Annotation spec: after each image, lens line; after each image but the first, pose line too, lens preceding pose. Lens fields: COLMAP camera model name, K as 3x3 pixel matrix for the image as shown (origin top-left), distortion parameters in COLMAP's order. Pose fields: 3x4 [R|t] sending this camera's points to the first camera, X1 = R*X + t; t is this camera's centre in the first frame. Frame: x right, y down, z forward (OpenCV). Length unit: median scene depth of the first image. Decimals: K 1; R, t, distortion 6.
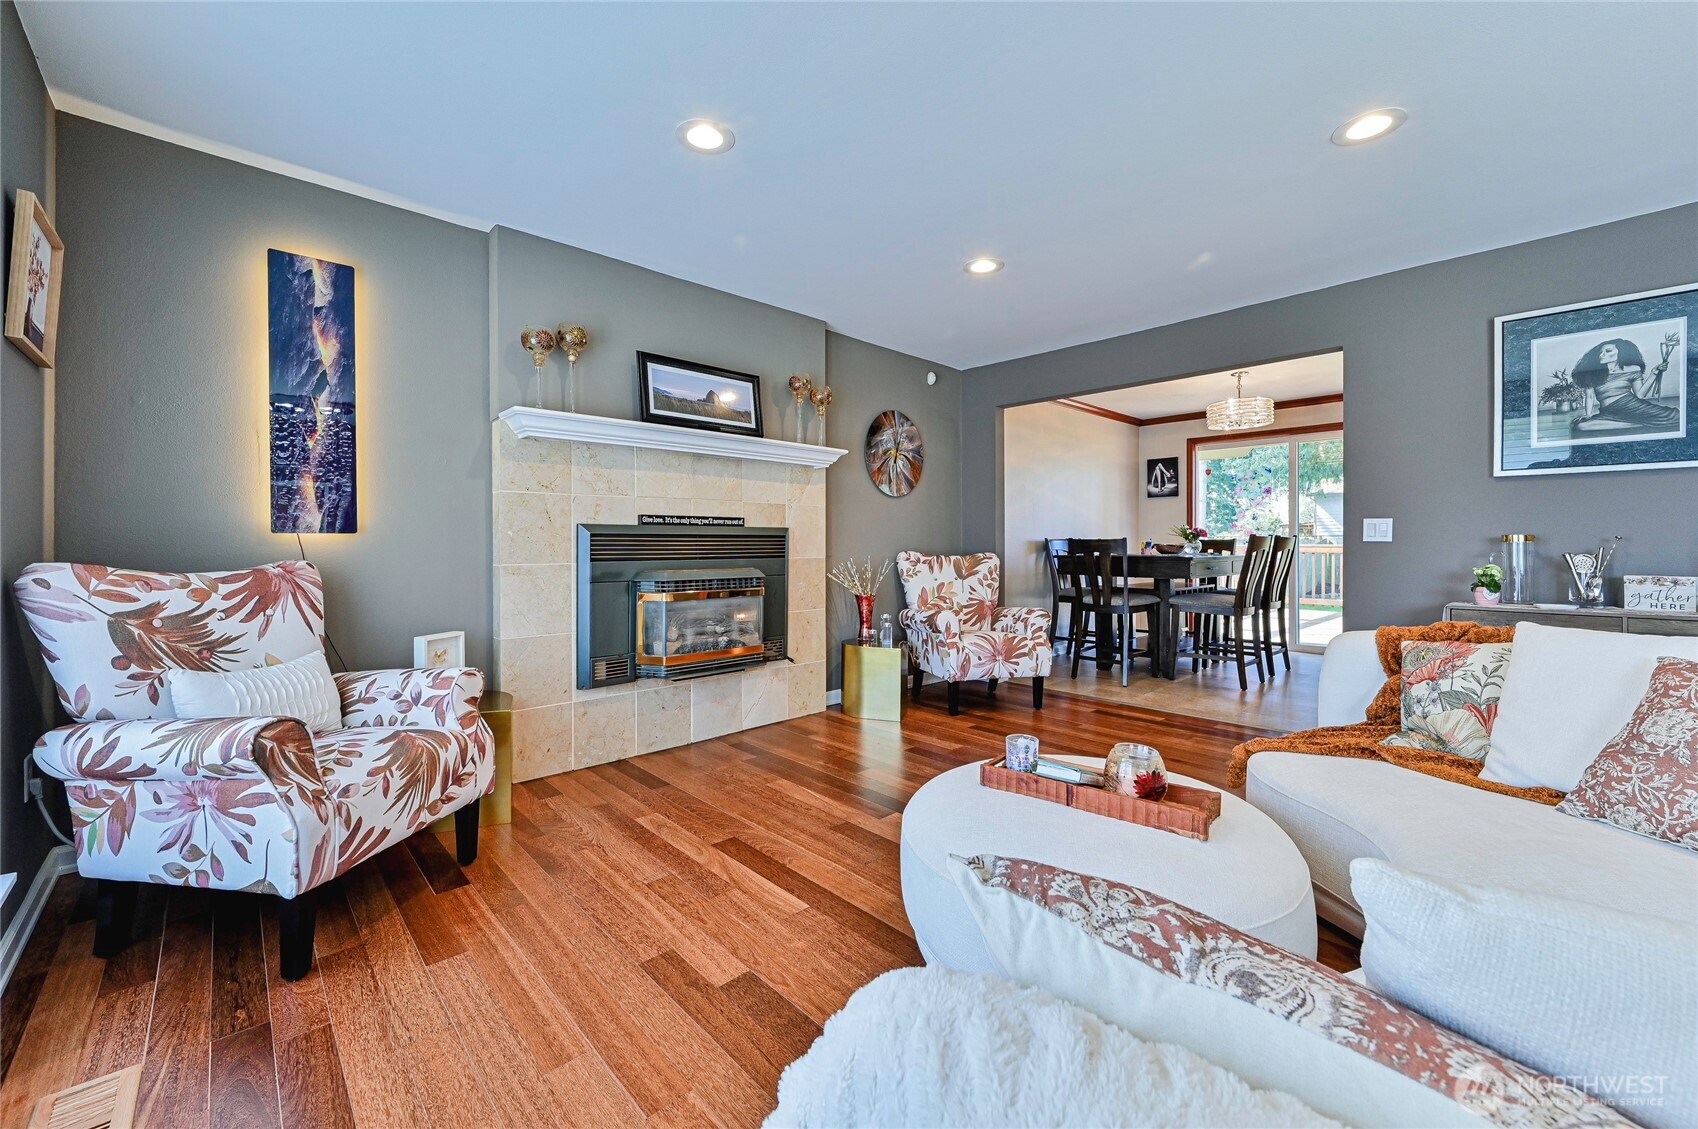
lens RADIAL K [[676.1, 0, 858.8], [0, 676.1, 542.0], [0, 0, 1]] dist [-0.001440, 0.000146]
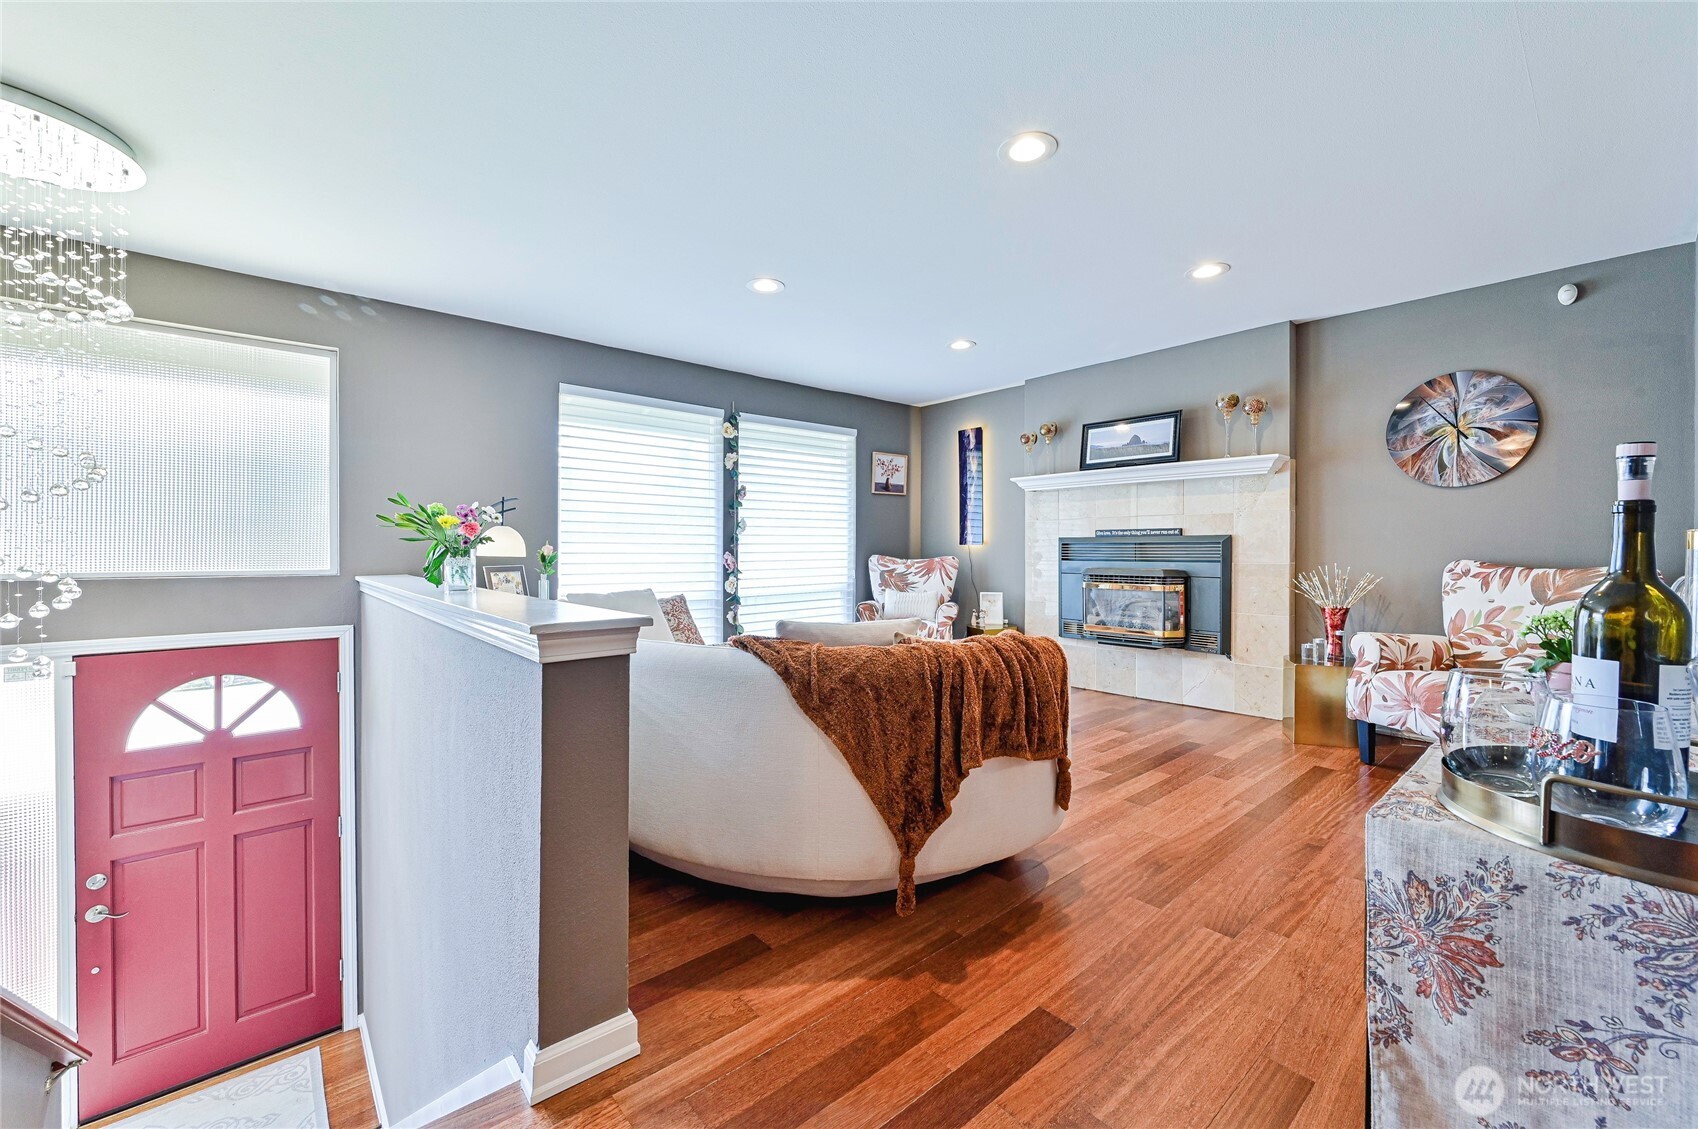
lens RADIAL K [[676.1, 0, 846.2], [0, 676.1, 556.7], [0, 0, 1]] dist [-0.001440, 0.000146]
pose [[-0.044460, 0.012433, -0.998934, 1.004015], [0.003774, 0.999918, 0.012277, -0.002189], [0.999004, -0.003224, -0.044503, 0.428572]]
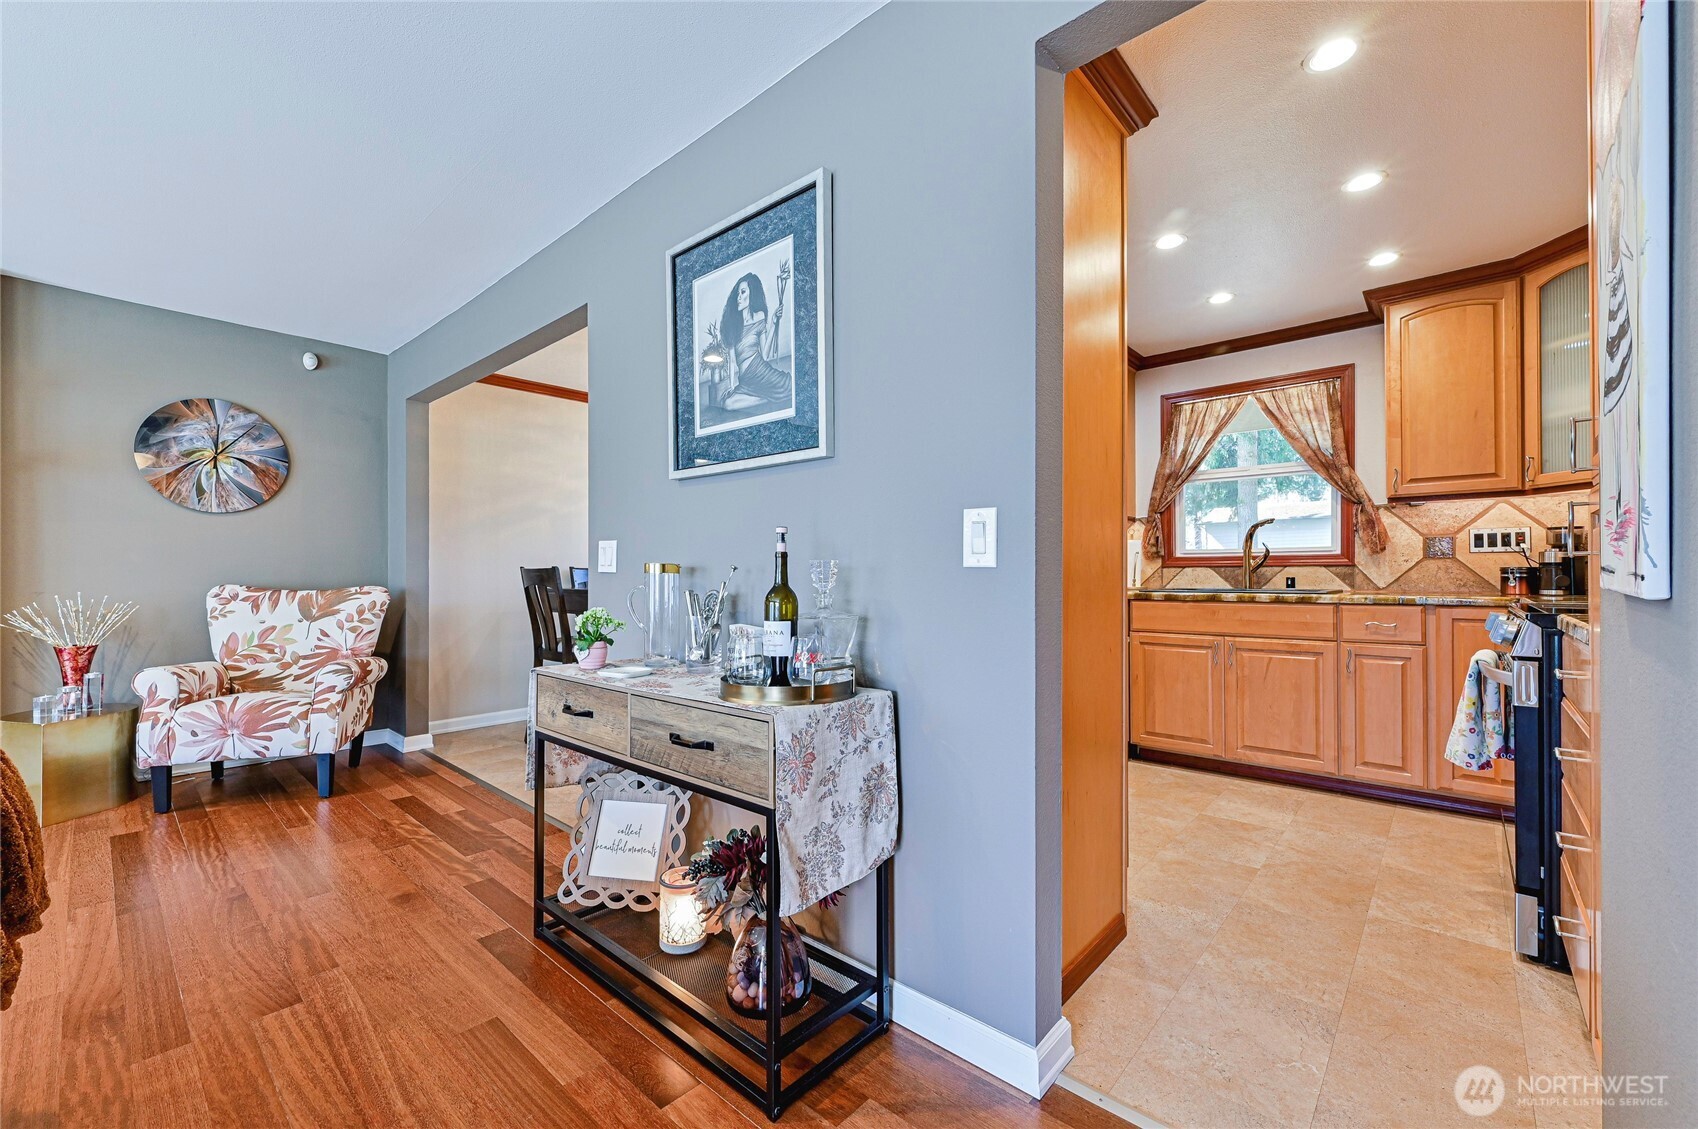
lens RADIAL K [[676.1, 0, 840.9], [0, 676.1, 572.3], [0, 0, 1]] dist [-0.001440, 0.000146]
pose [[0.997305, 0.000302, 0.073372, 0.839631], [-0.000481, 0.999997, 0.002415, -0.003075], [-0.073371, -0.002444, 0.997302, 0.231410]]
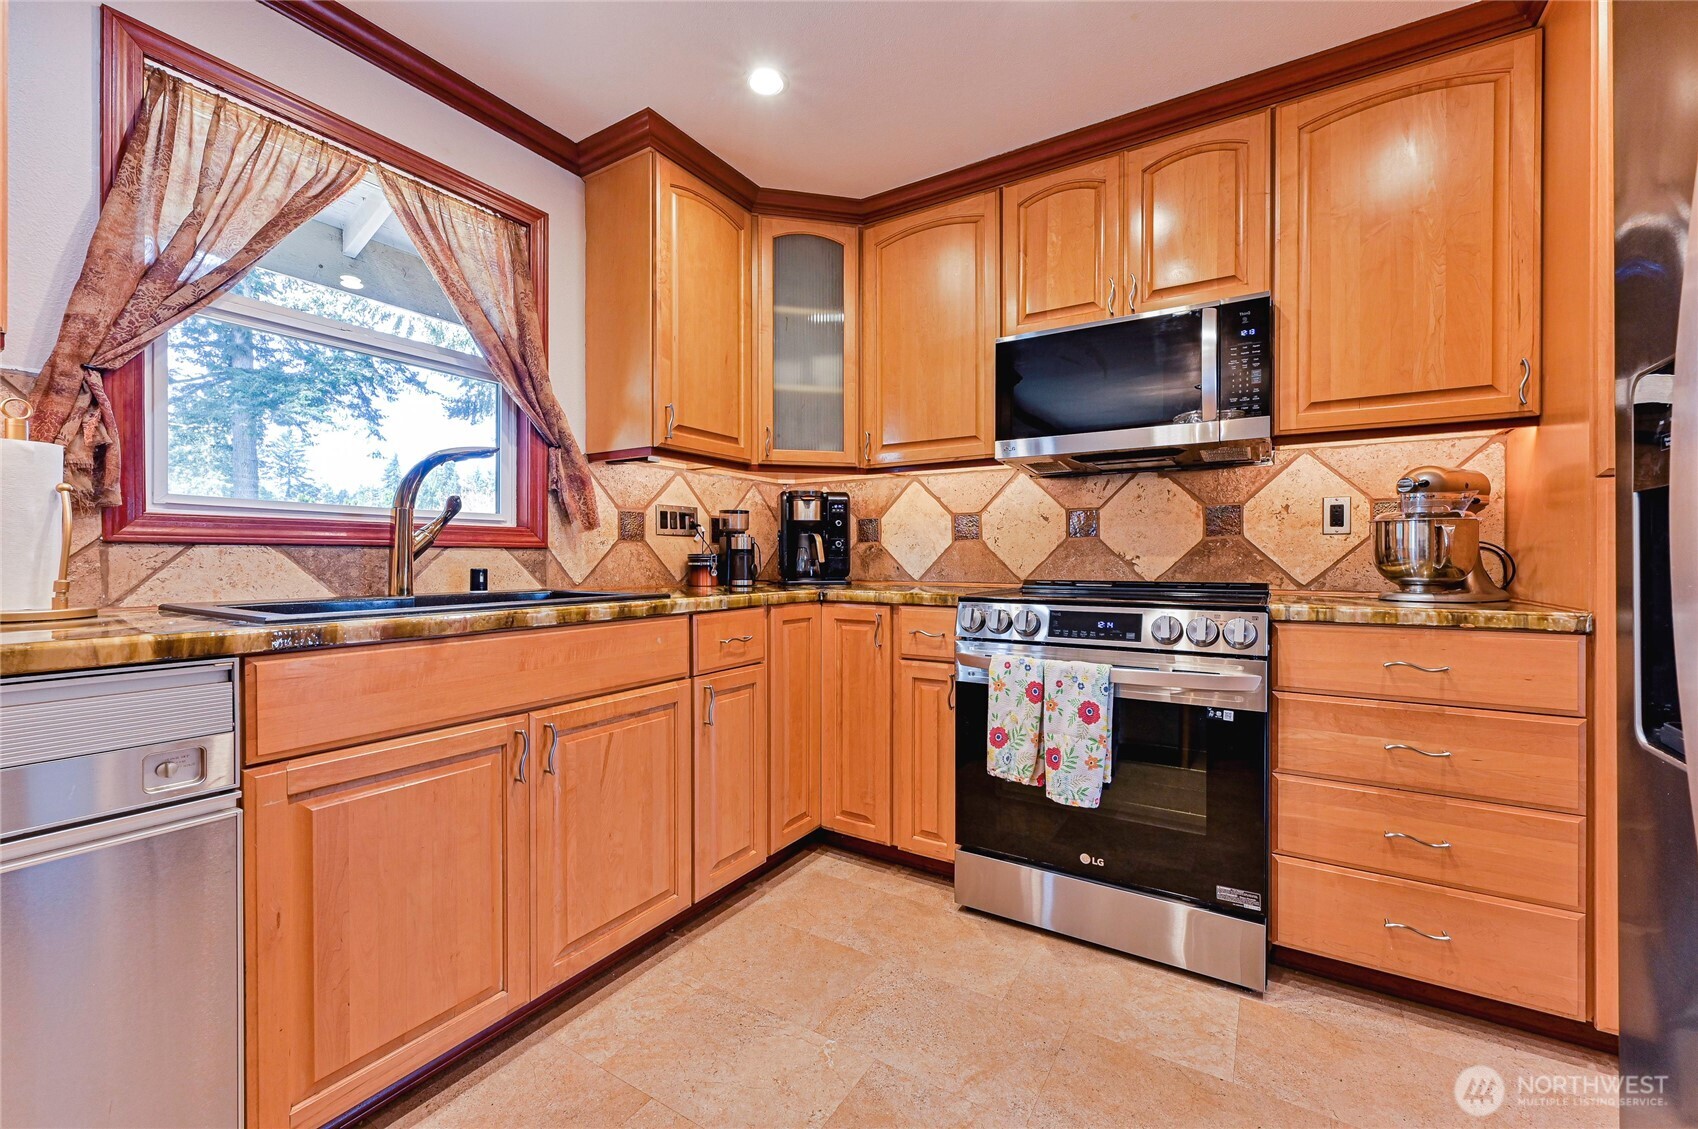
lens RADIAL K [[676.1, 0, 846.7], [0, 676.1, 560.8], [0, 0, 1]] dist [-0.001440, 0.000146]
pose [[-0.248934, 0.000861, 0.968520, 1.001208], [-0.003150, 0.999994, -0.001699, 0.000122], [-0.968515, -0.003474, -0.248930, 0.989444]]
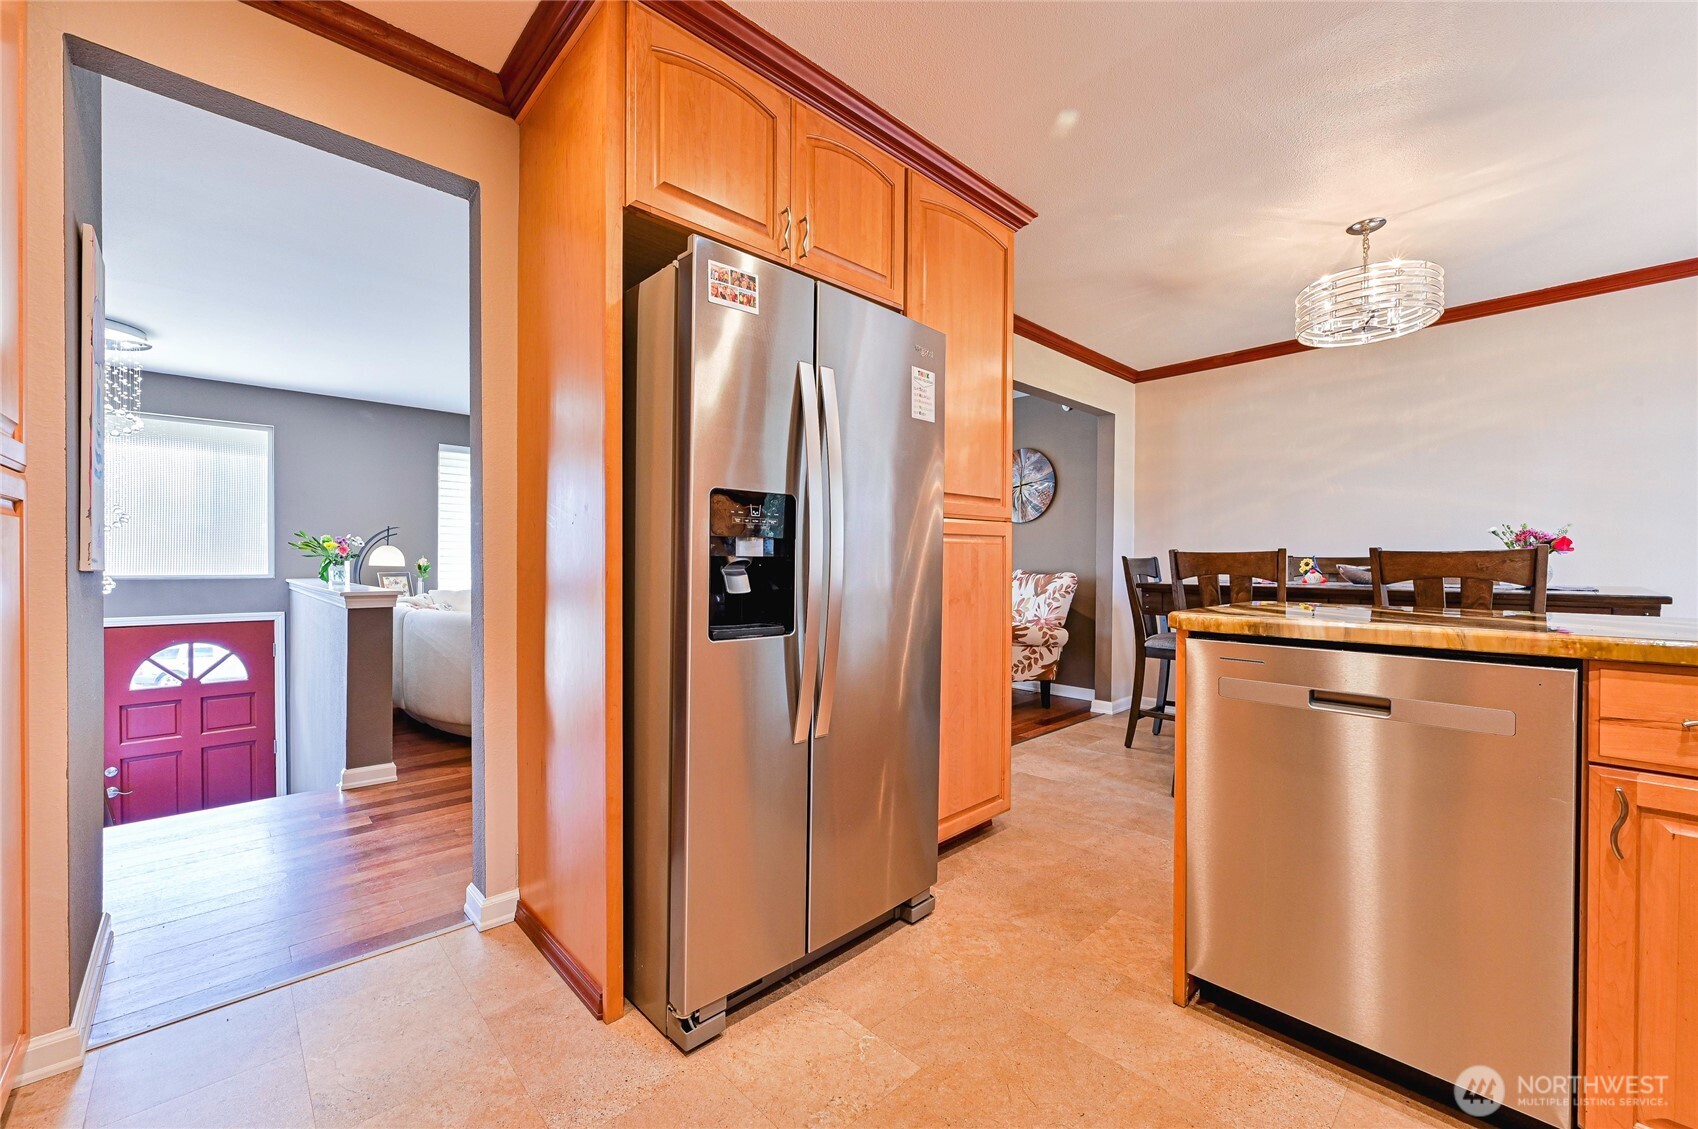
lens RADIAL K [[676.1, 0, 855.3], [0, 676.1, 569.3], [0, 0, 1]] dist [-0.001440, 0.000146]
pose [[0.003364, 0.013870, -0.999898, 1.470955], [0.000902, 0.999903, 0.013873, -0.003910], [0.999994, -0.000949, 0.003351, 0.854849]]
